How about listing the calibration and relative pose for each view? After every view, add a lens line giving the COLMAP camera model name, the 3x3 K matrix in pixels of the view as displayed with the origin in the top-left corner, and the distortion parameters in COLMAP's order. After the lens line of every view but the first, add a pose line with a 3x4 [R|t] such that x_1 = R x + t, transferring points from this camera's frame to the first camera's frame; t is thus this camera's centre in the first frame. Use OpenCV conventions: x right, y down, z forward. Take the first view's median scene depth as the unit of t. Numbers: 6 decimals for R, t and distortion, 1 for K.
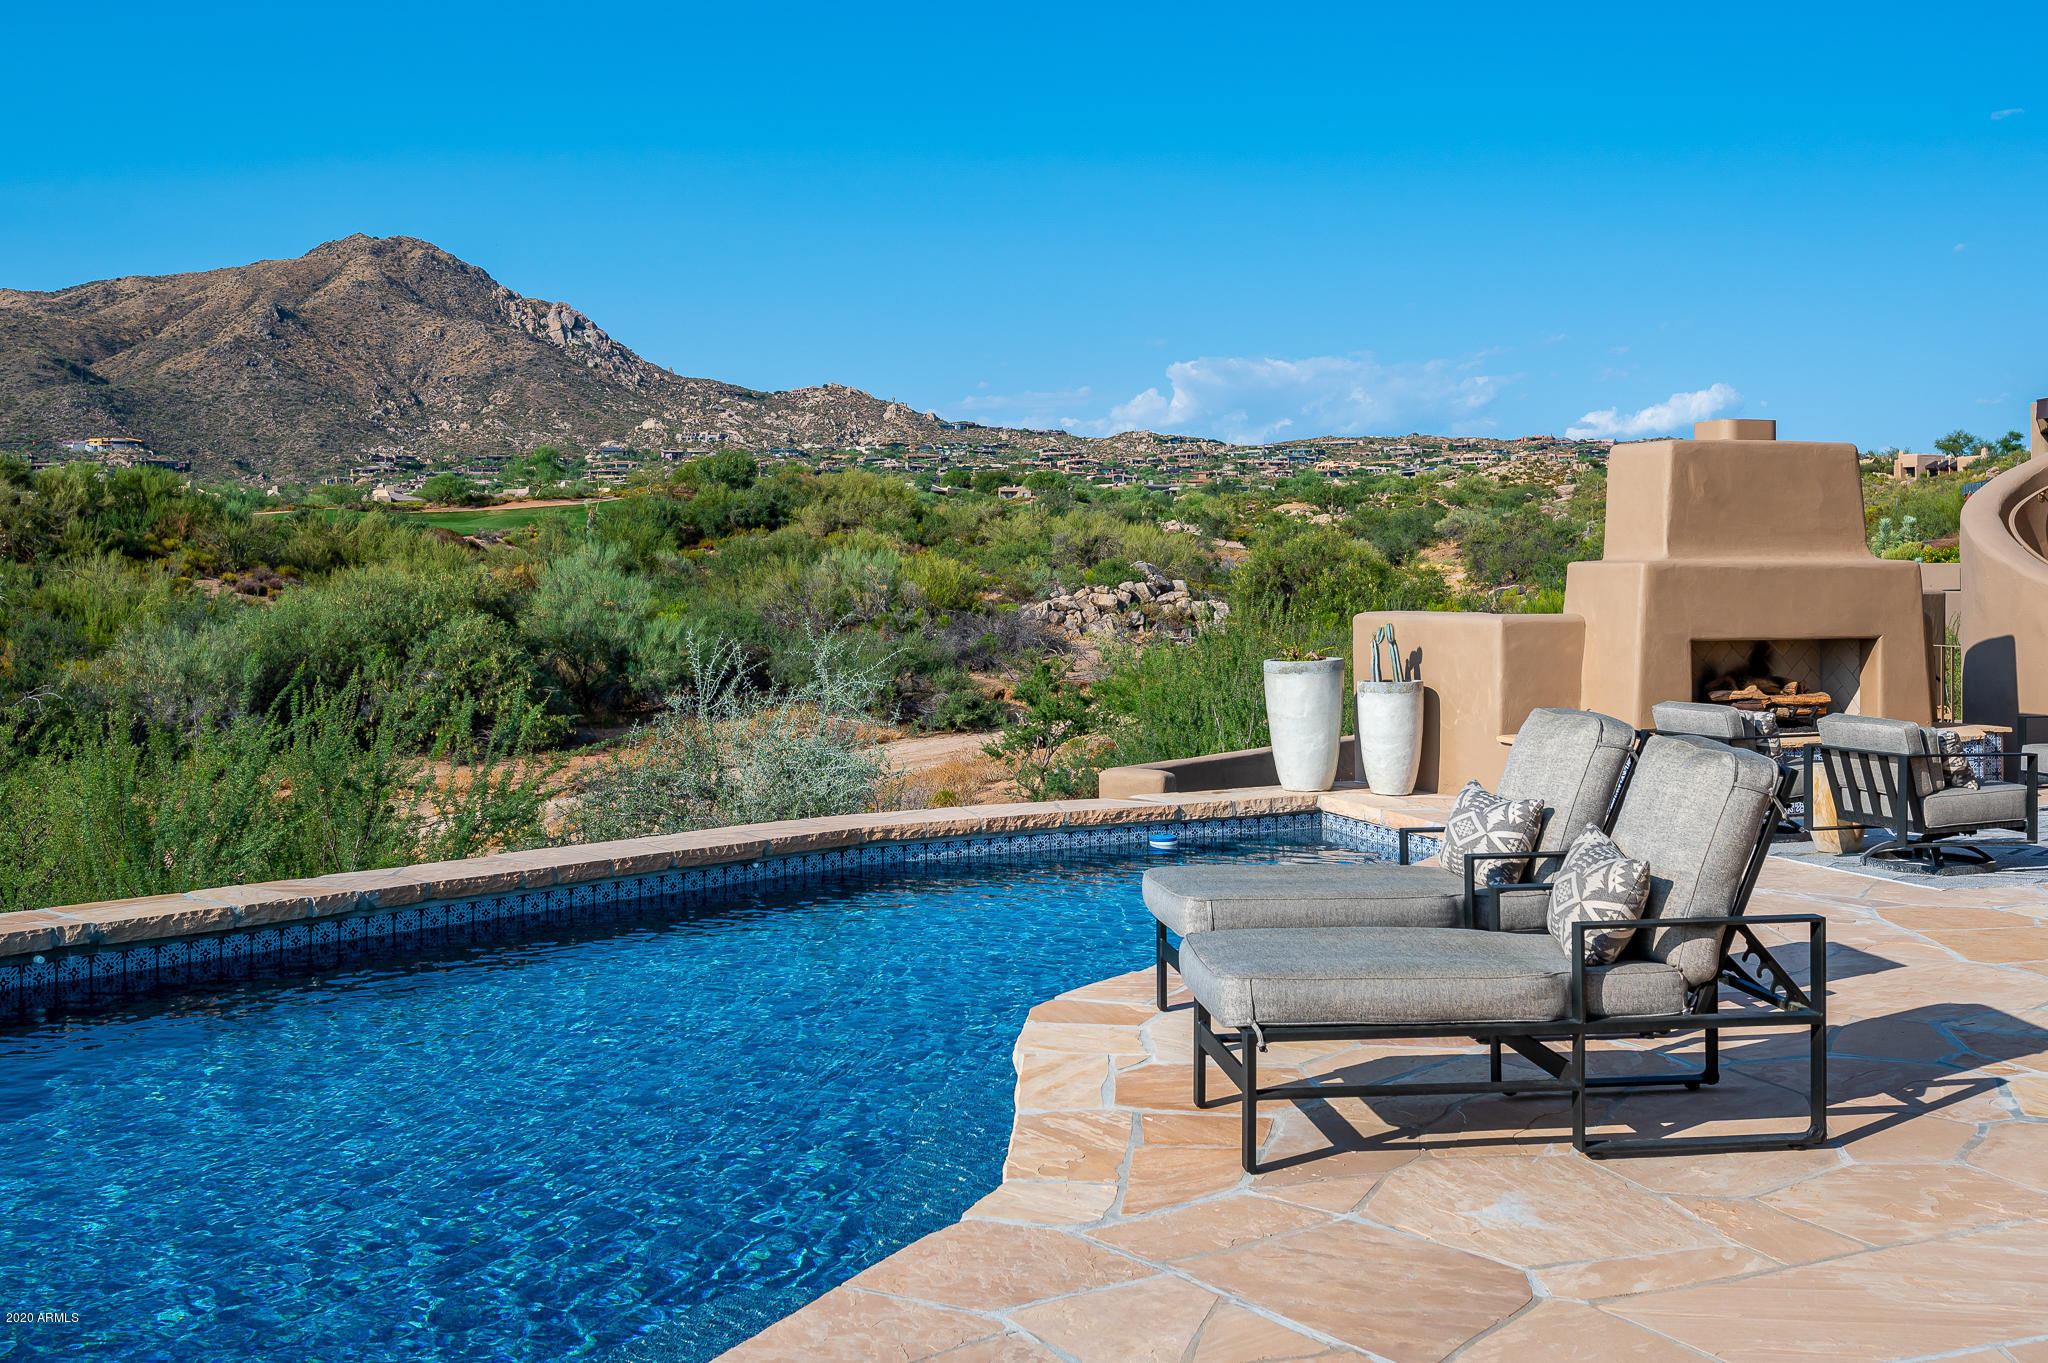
lens RADIAL K [[2038.6, 0, 1036.9], [0, 2038.6, 545.0], [0, 0, 1]] dist [-0.003531, 0.000000]
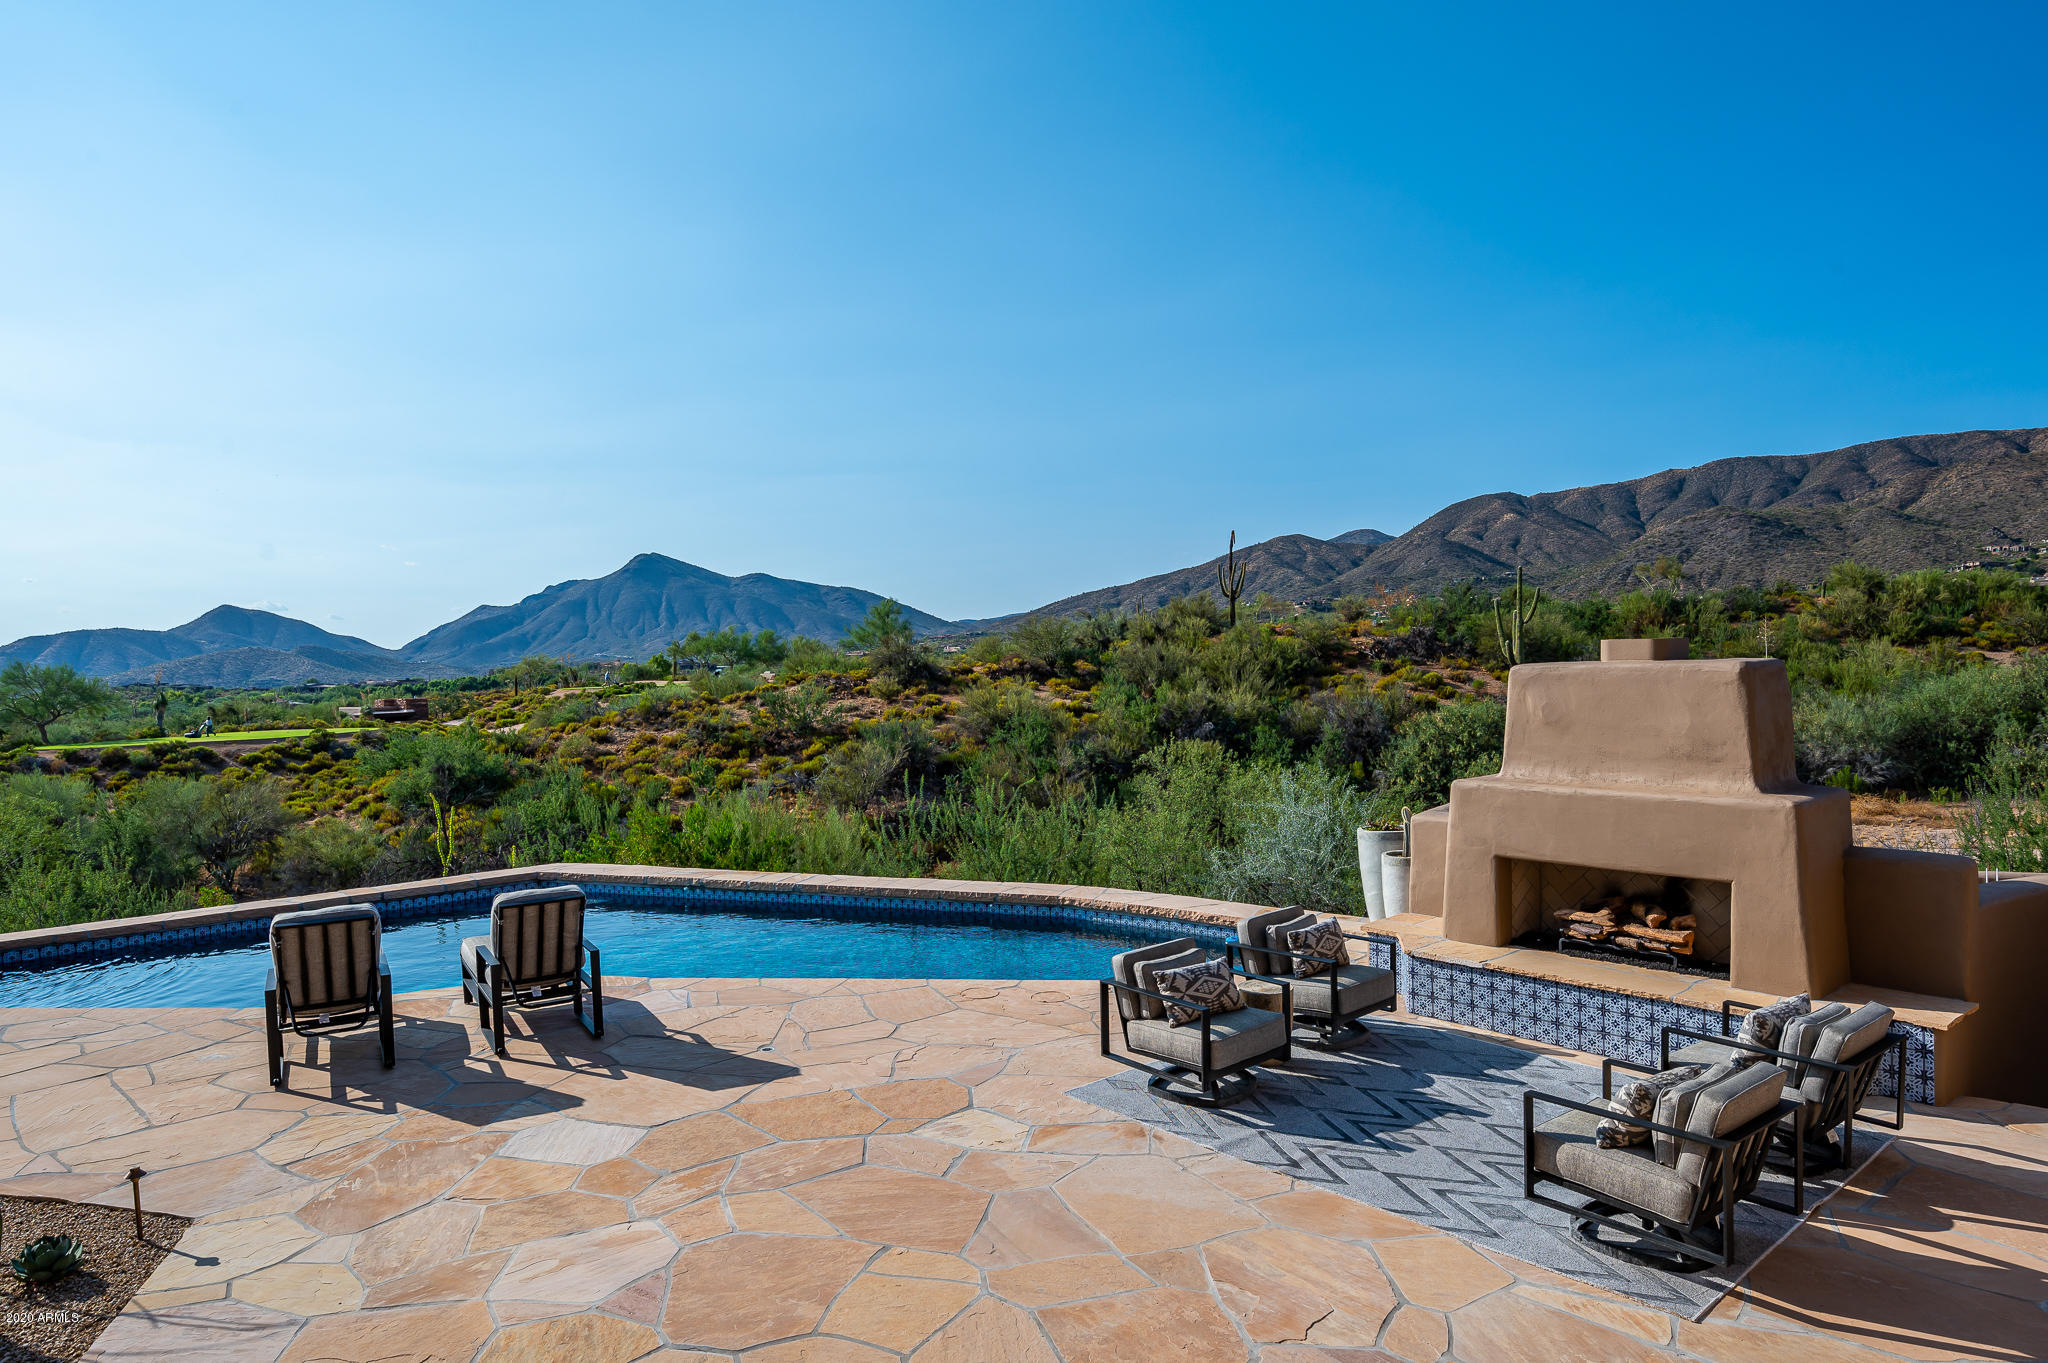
lens RADIAL K [[1239.5, 0, 1009.7], [0, 1239.5, 713.0], [0, 0, 1]] dist [0.003200, -0.001780]
pose [[0.379501, 0.035286, -0.924518, 0.103100], [0.035485, 0.997982, 0.052656, -0.009026], [0.924511, -0.052789, 0.377483, 0.065541]]
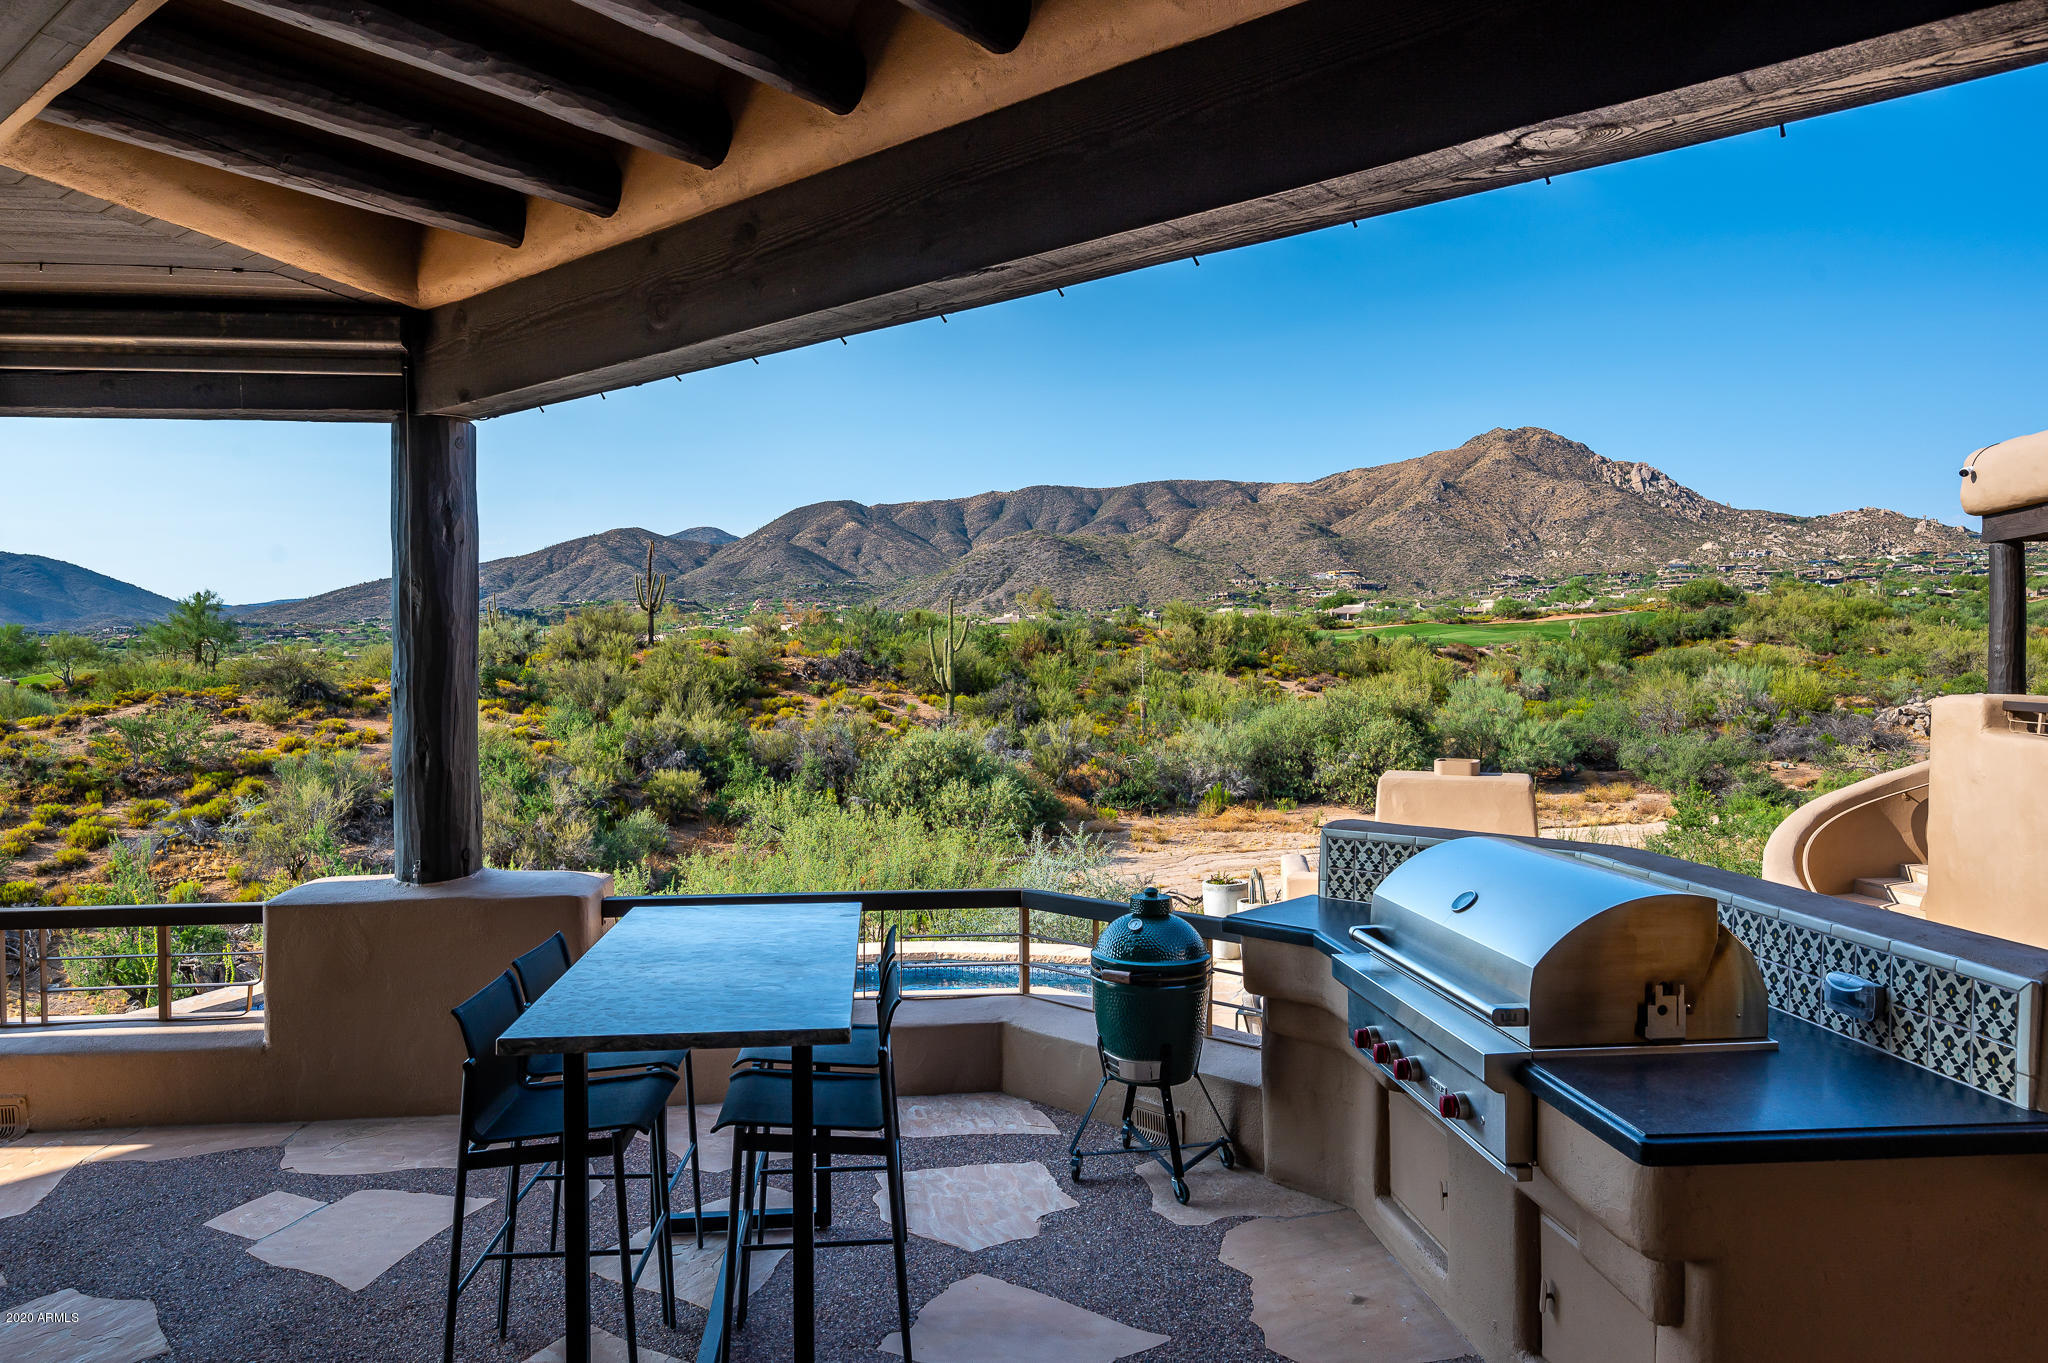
lens RADIAL K [[1333.7, 0, 1009.6], [0, 1333.7, 676.2], [0, 0, 1]] dist [-0.001174, 0.002648]
pose [[0.779322, 0.013961, -0.626468, 0.094200], [0.006469, 0.999519, 0.030322, -0.020808], [0.626590, -0.027683, 0.778857, 0.000752]]
